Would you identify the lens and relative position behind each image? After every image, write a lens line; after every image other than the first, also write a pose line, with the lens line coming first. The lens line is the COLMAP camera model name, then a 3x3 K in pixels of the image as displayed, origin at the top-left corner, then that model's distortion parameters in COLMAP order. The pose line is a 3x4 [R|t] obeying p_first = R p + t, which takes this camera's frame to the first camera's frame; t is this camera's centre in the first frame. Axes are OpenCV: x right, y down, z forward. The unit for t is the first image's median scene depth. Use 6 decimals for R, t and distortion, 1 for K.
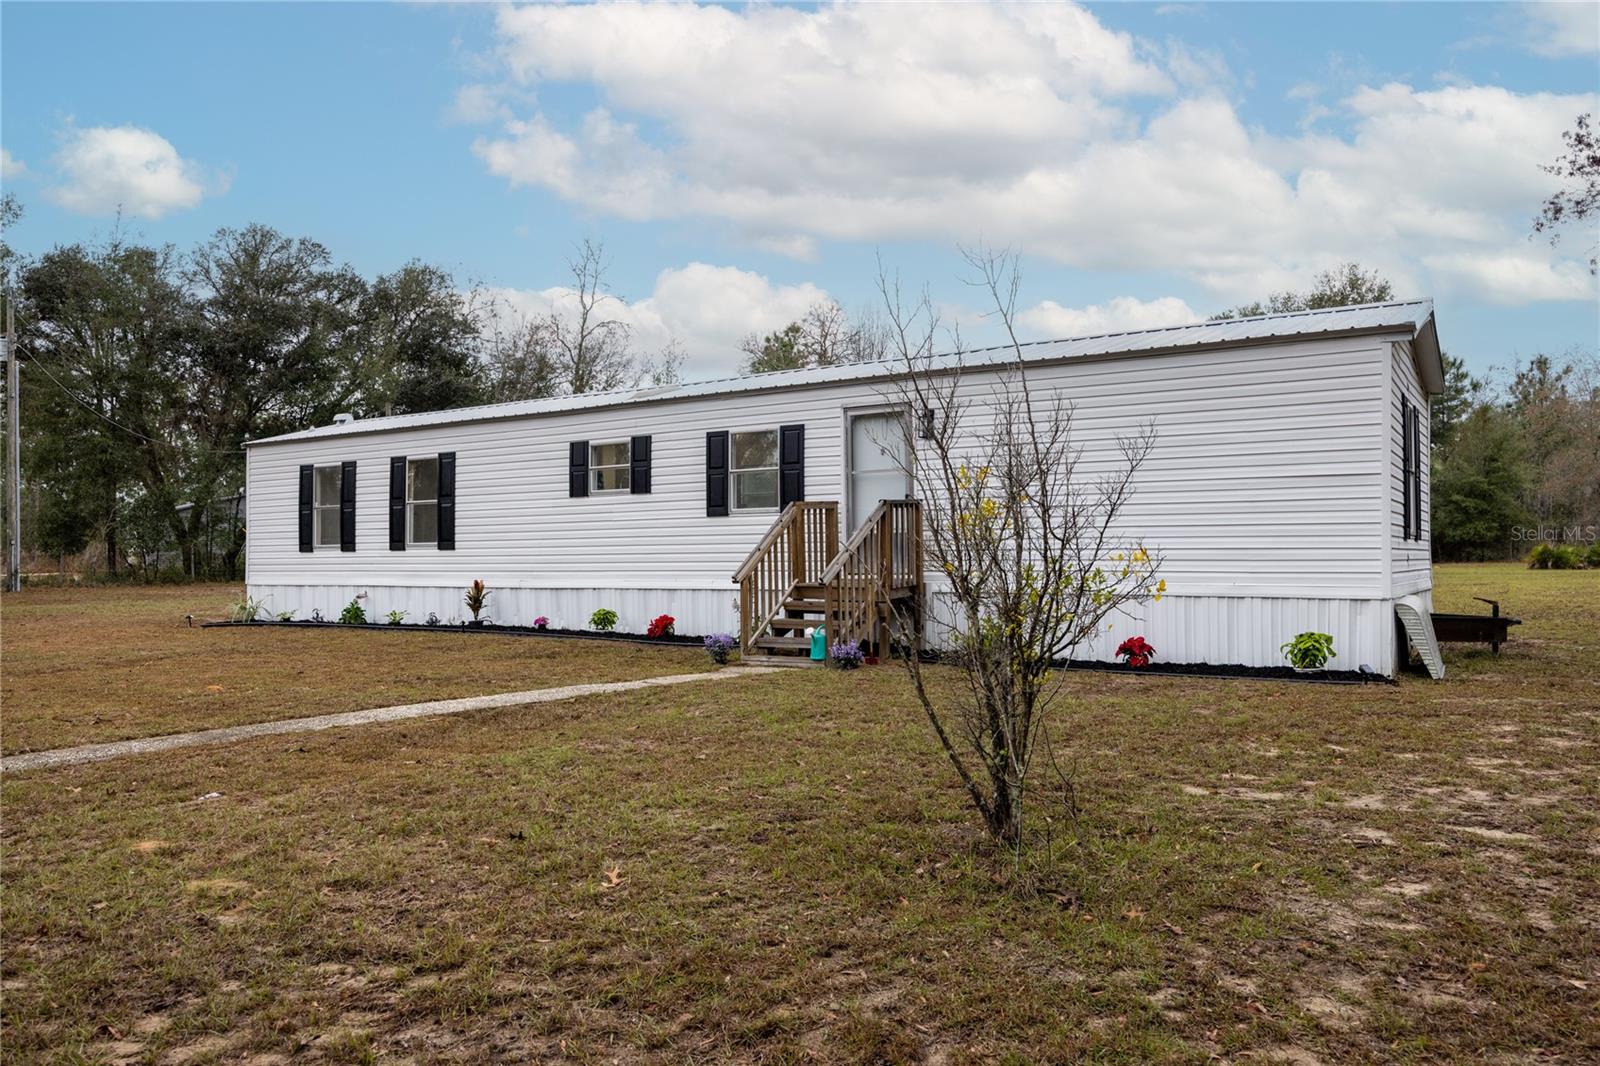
lens RADIAL K [[1197.1, 0, 796.5], [0, 1197.1, 539.3], [0, 0, 1]] dist [0.004508, -0.002768]
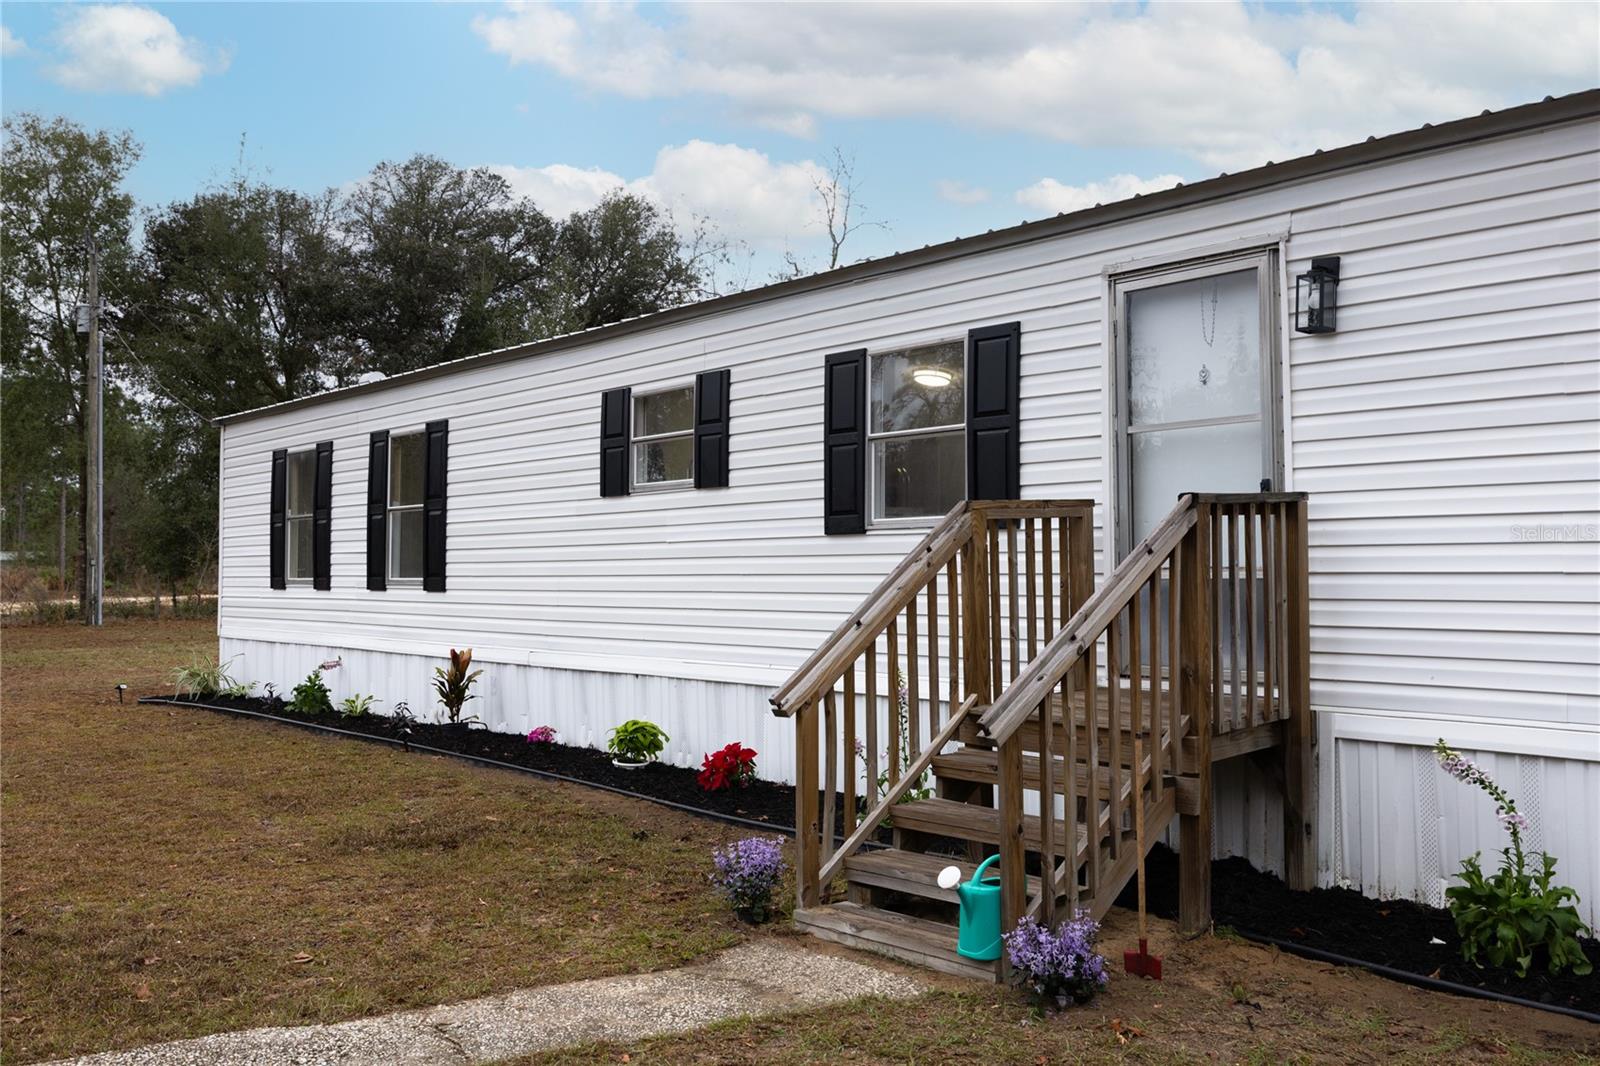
lens RADIAL K [[1425.8, 0, 798.5], [0, 1425.8, 530.4], [0, 0, 1]] dist [0.004937, 0.009730]
pose [[0.967964, -0.001239, -0.251087, 0.053110], [-0.002630, 0.999883, -0.015073, -0.011794], [0.251076, 0.015250, 0.967847, 0.440263]]
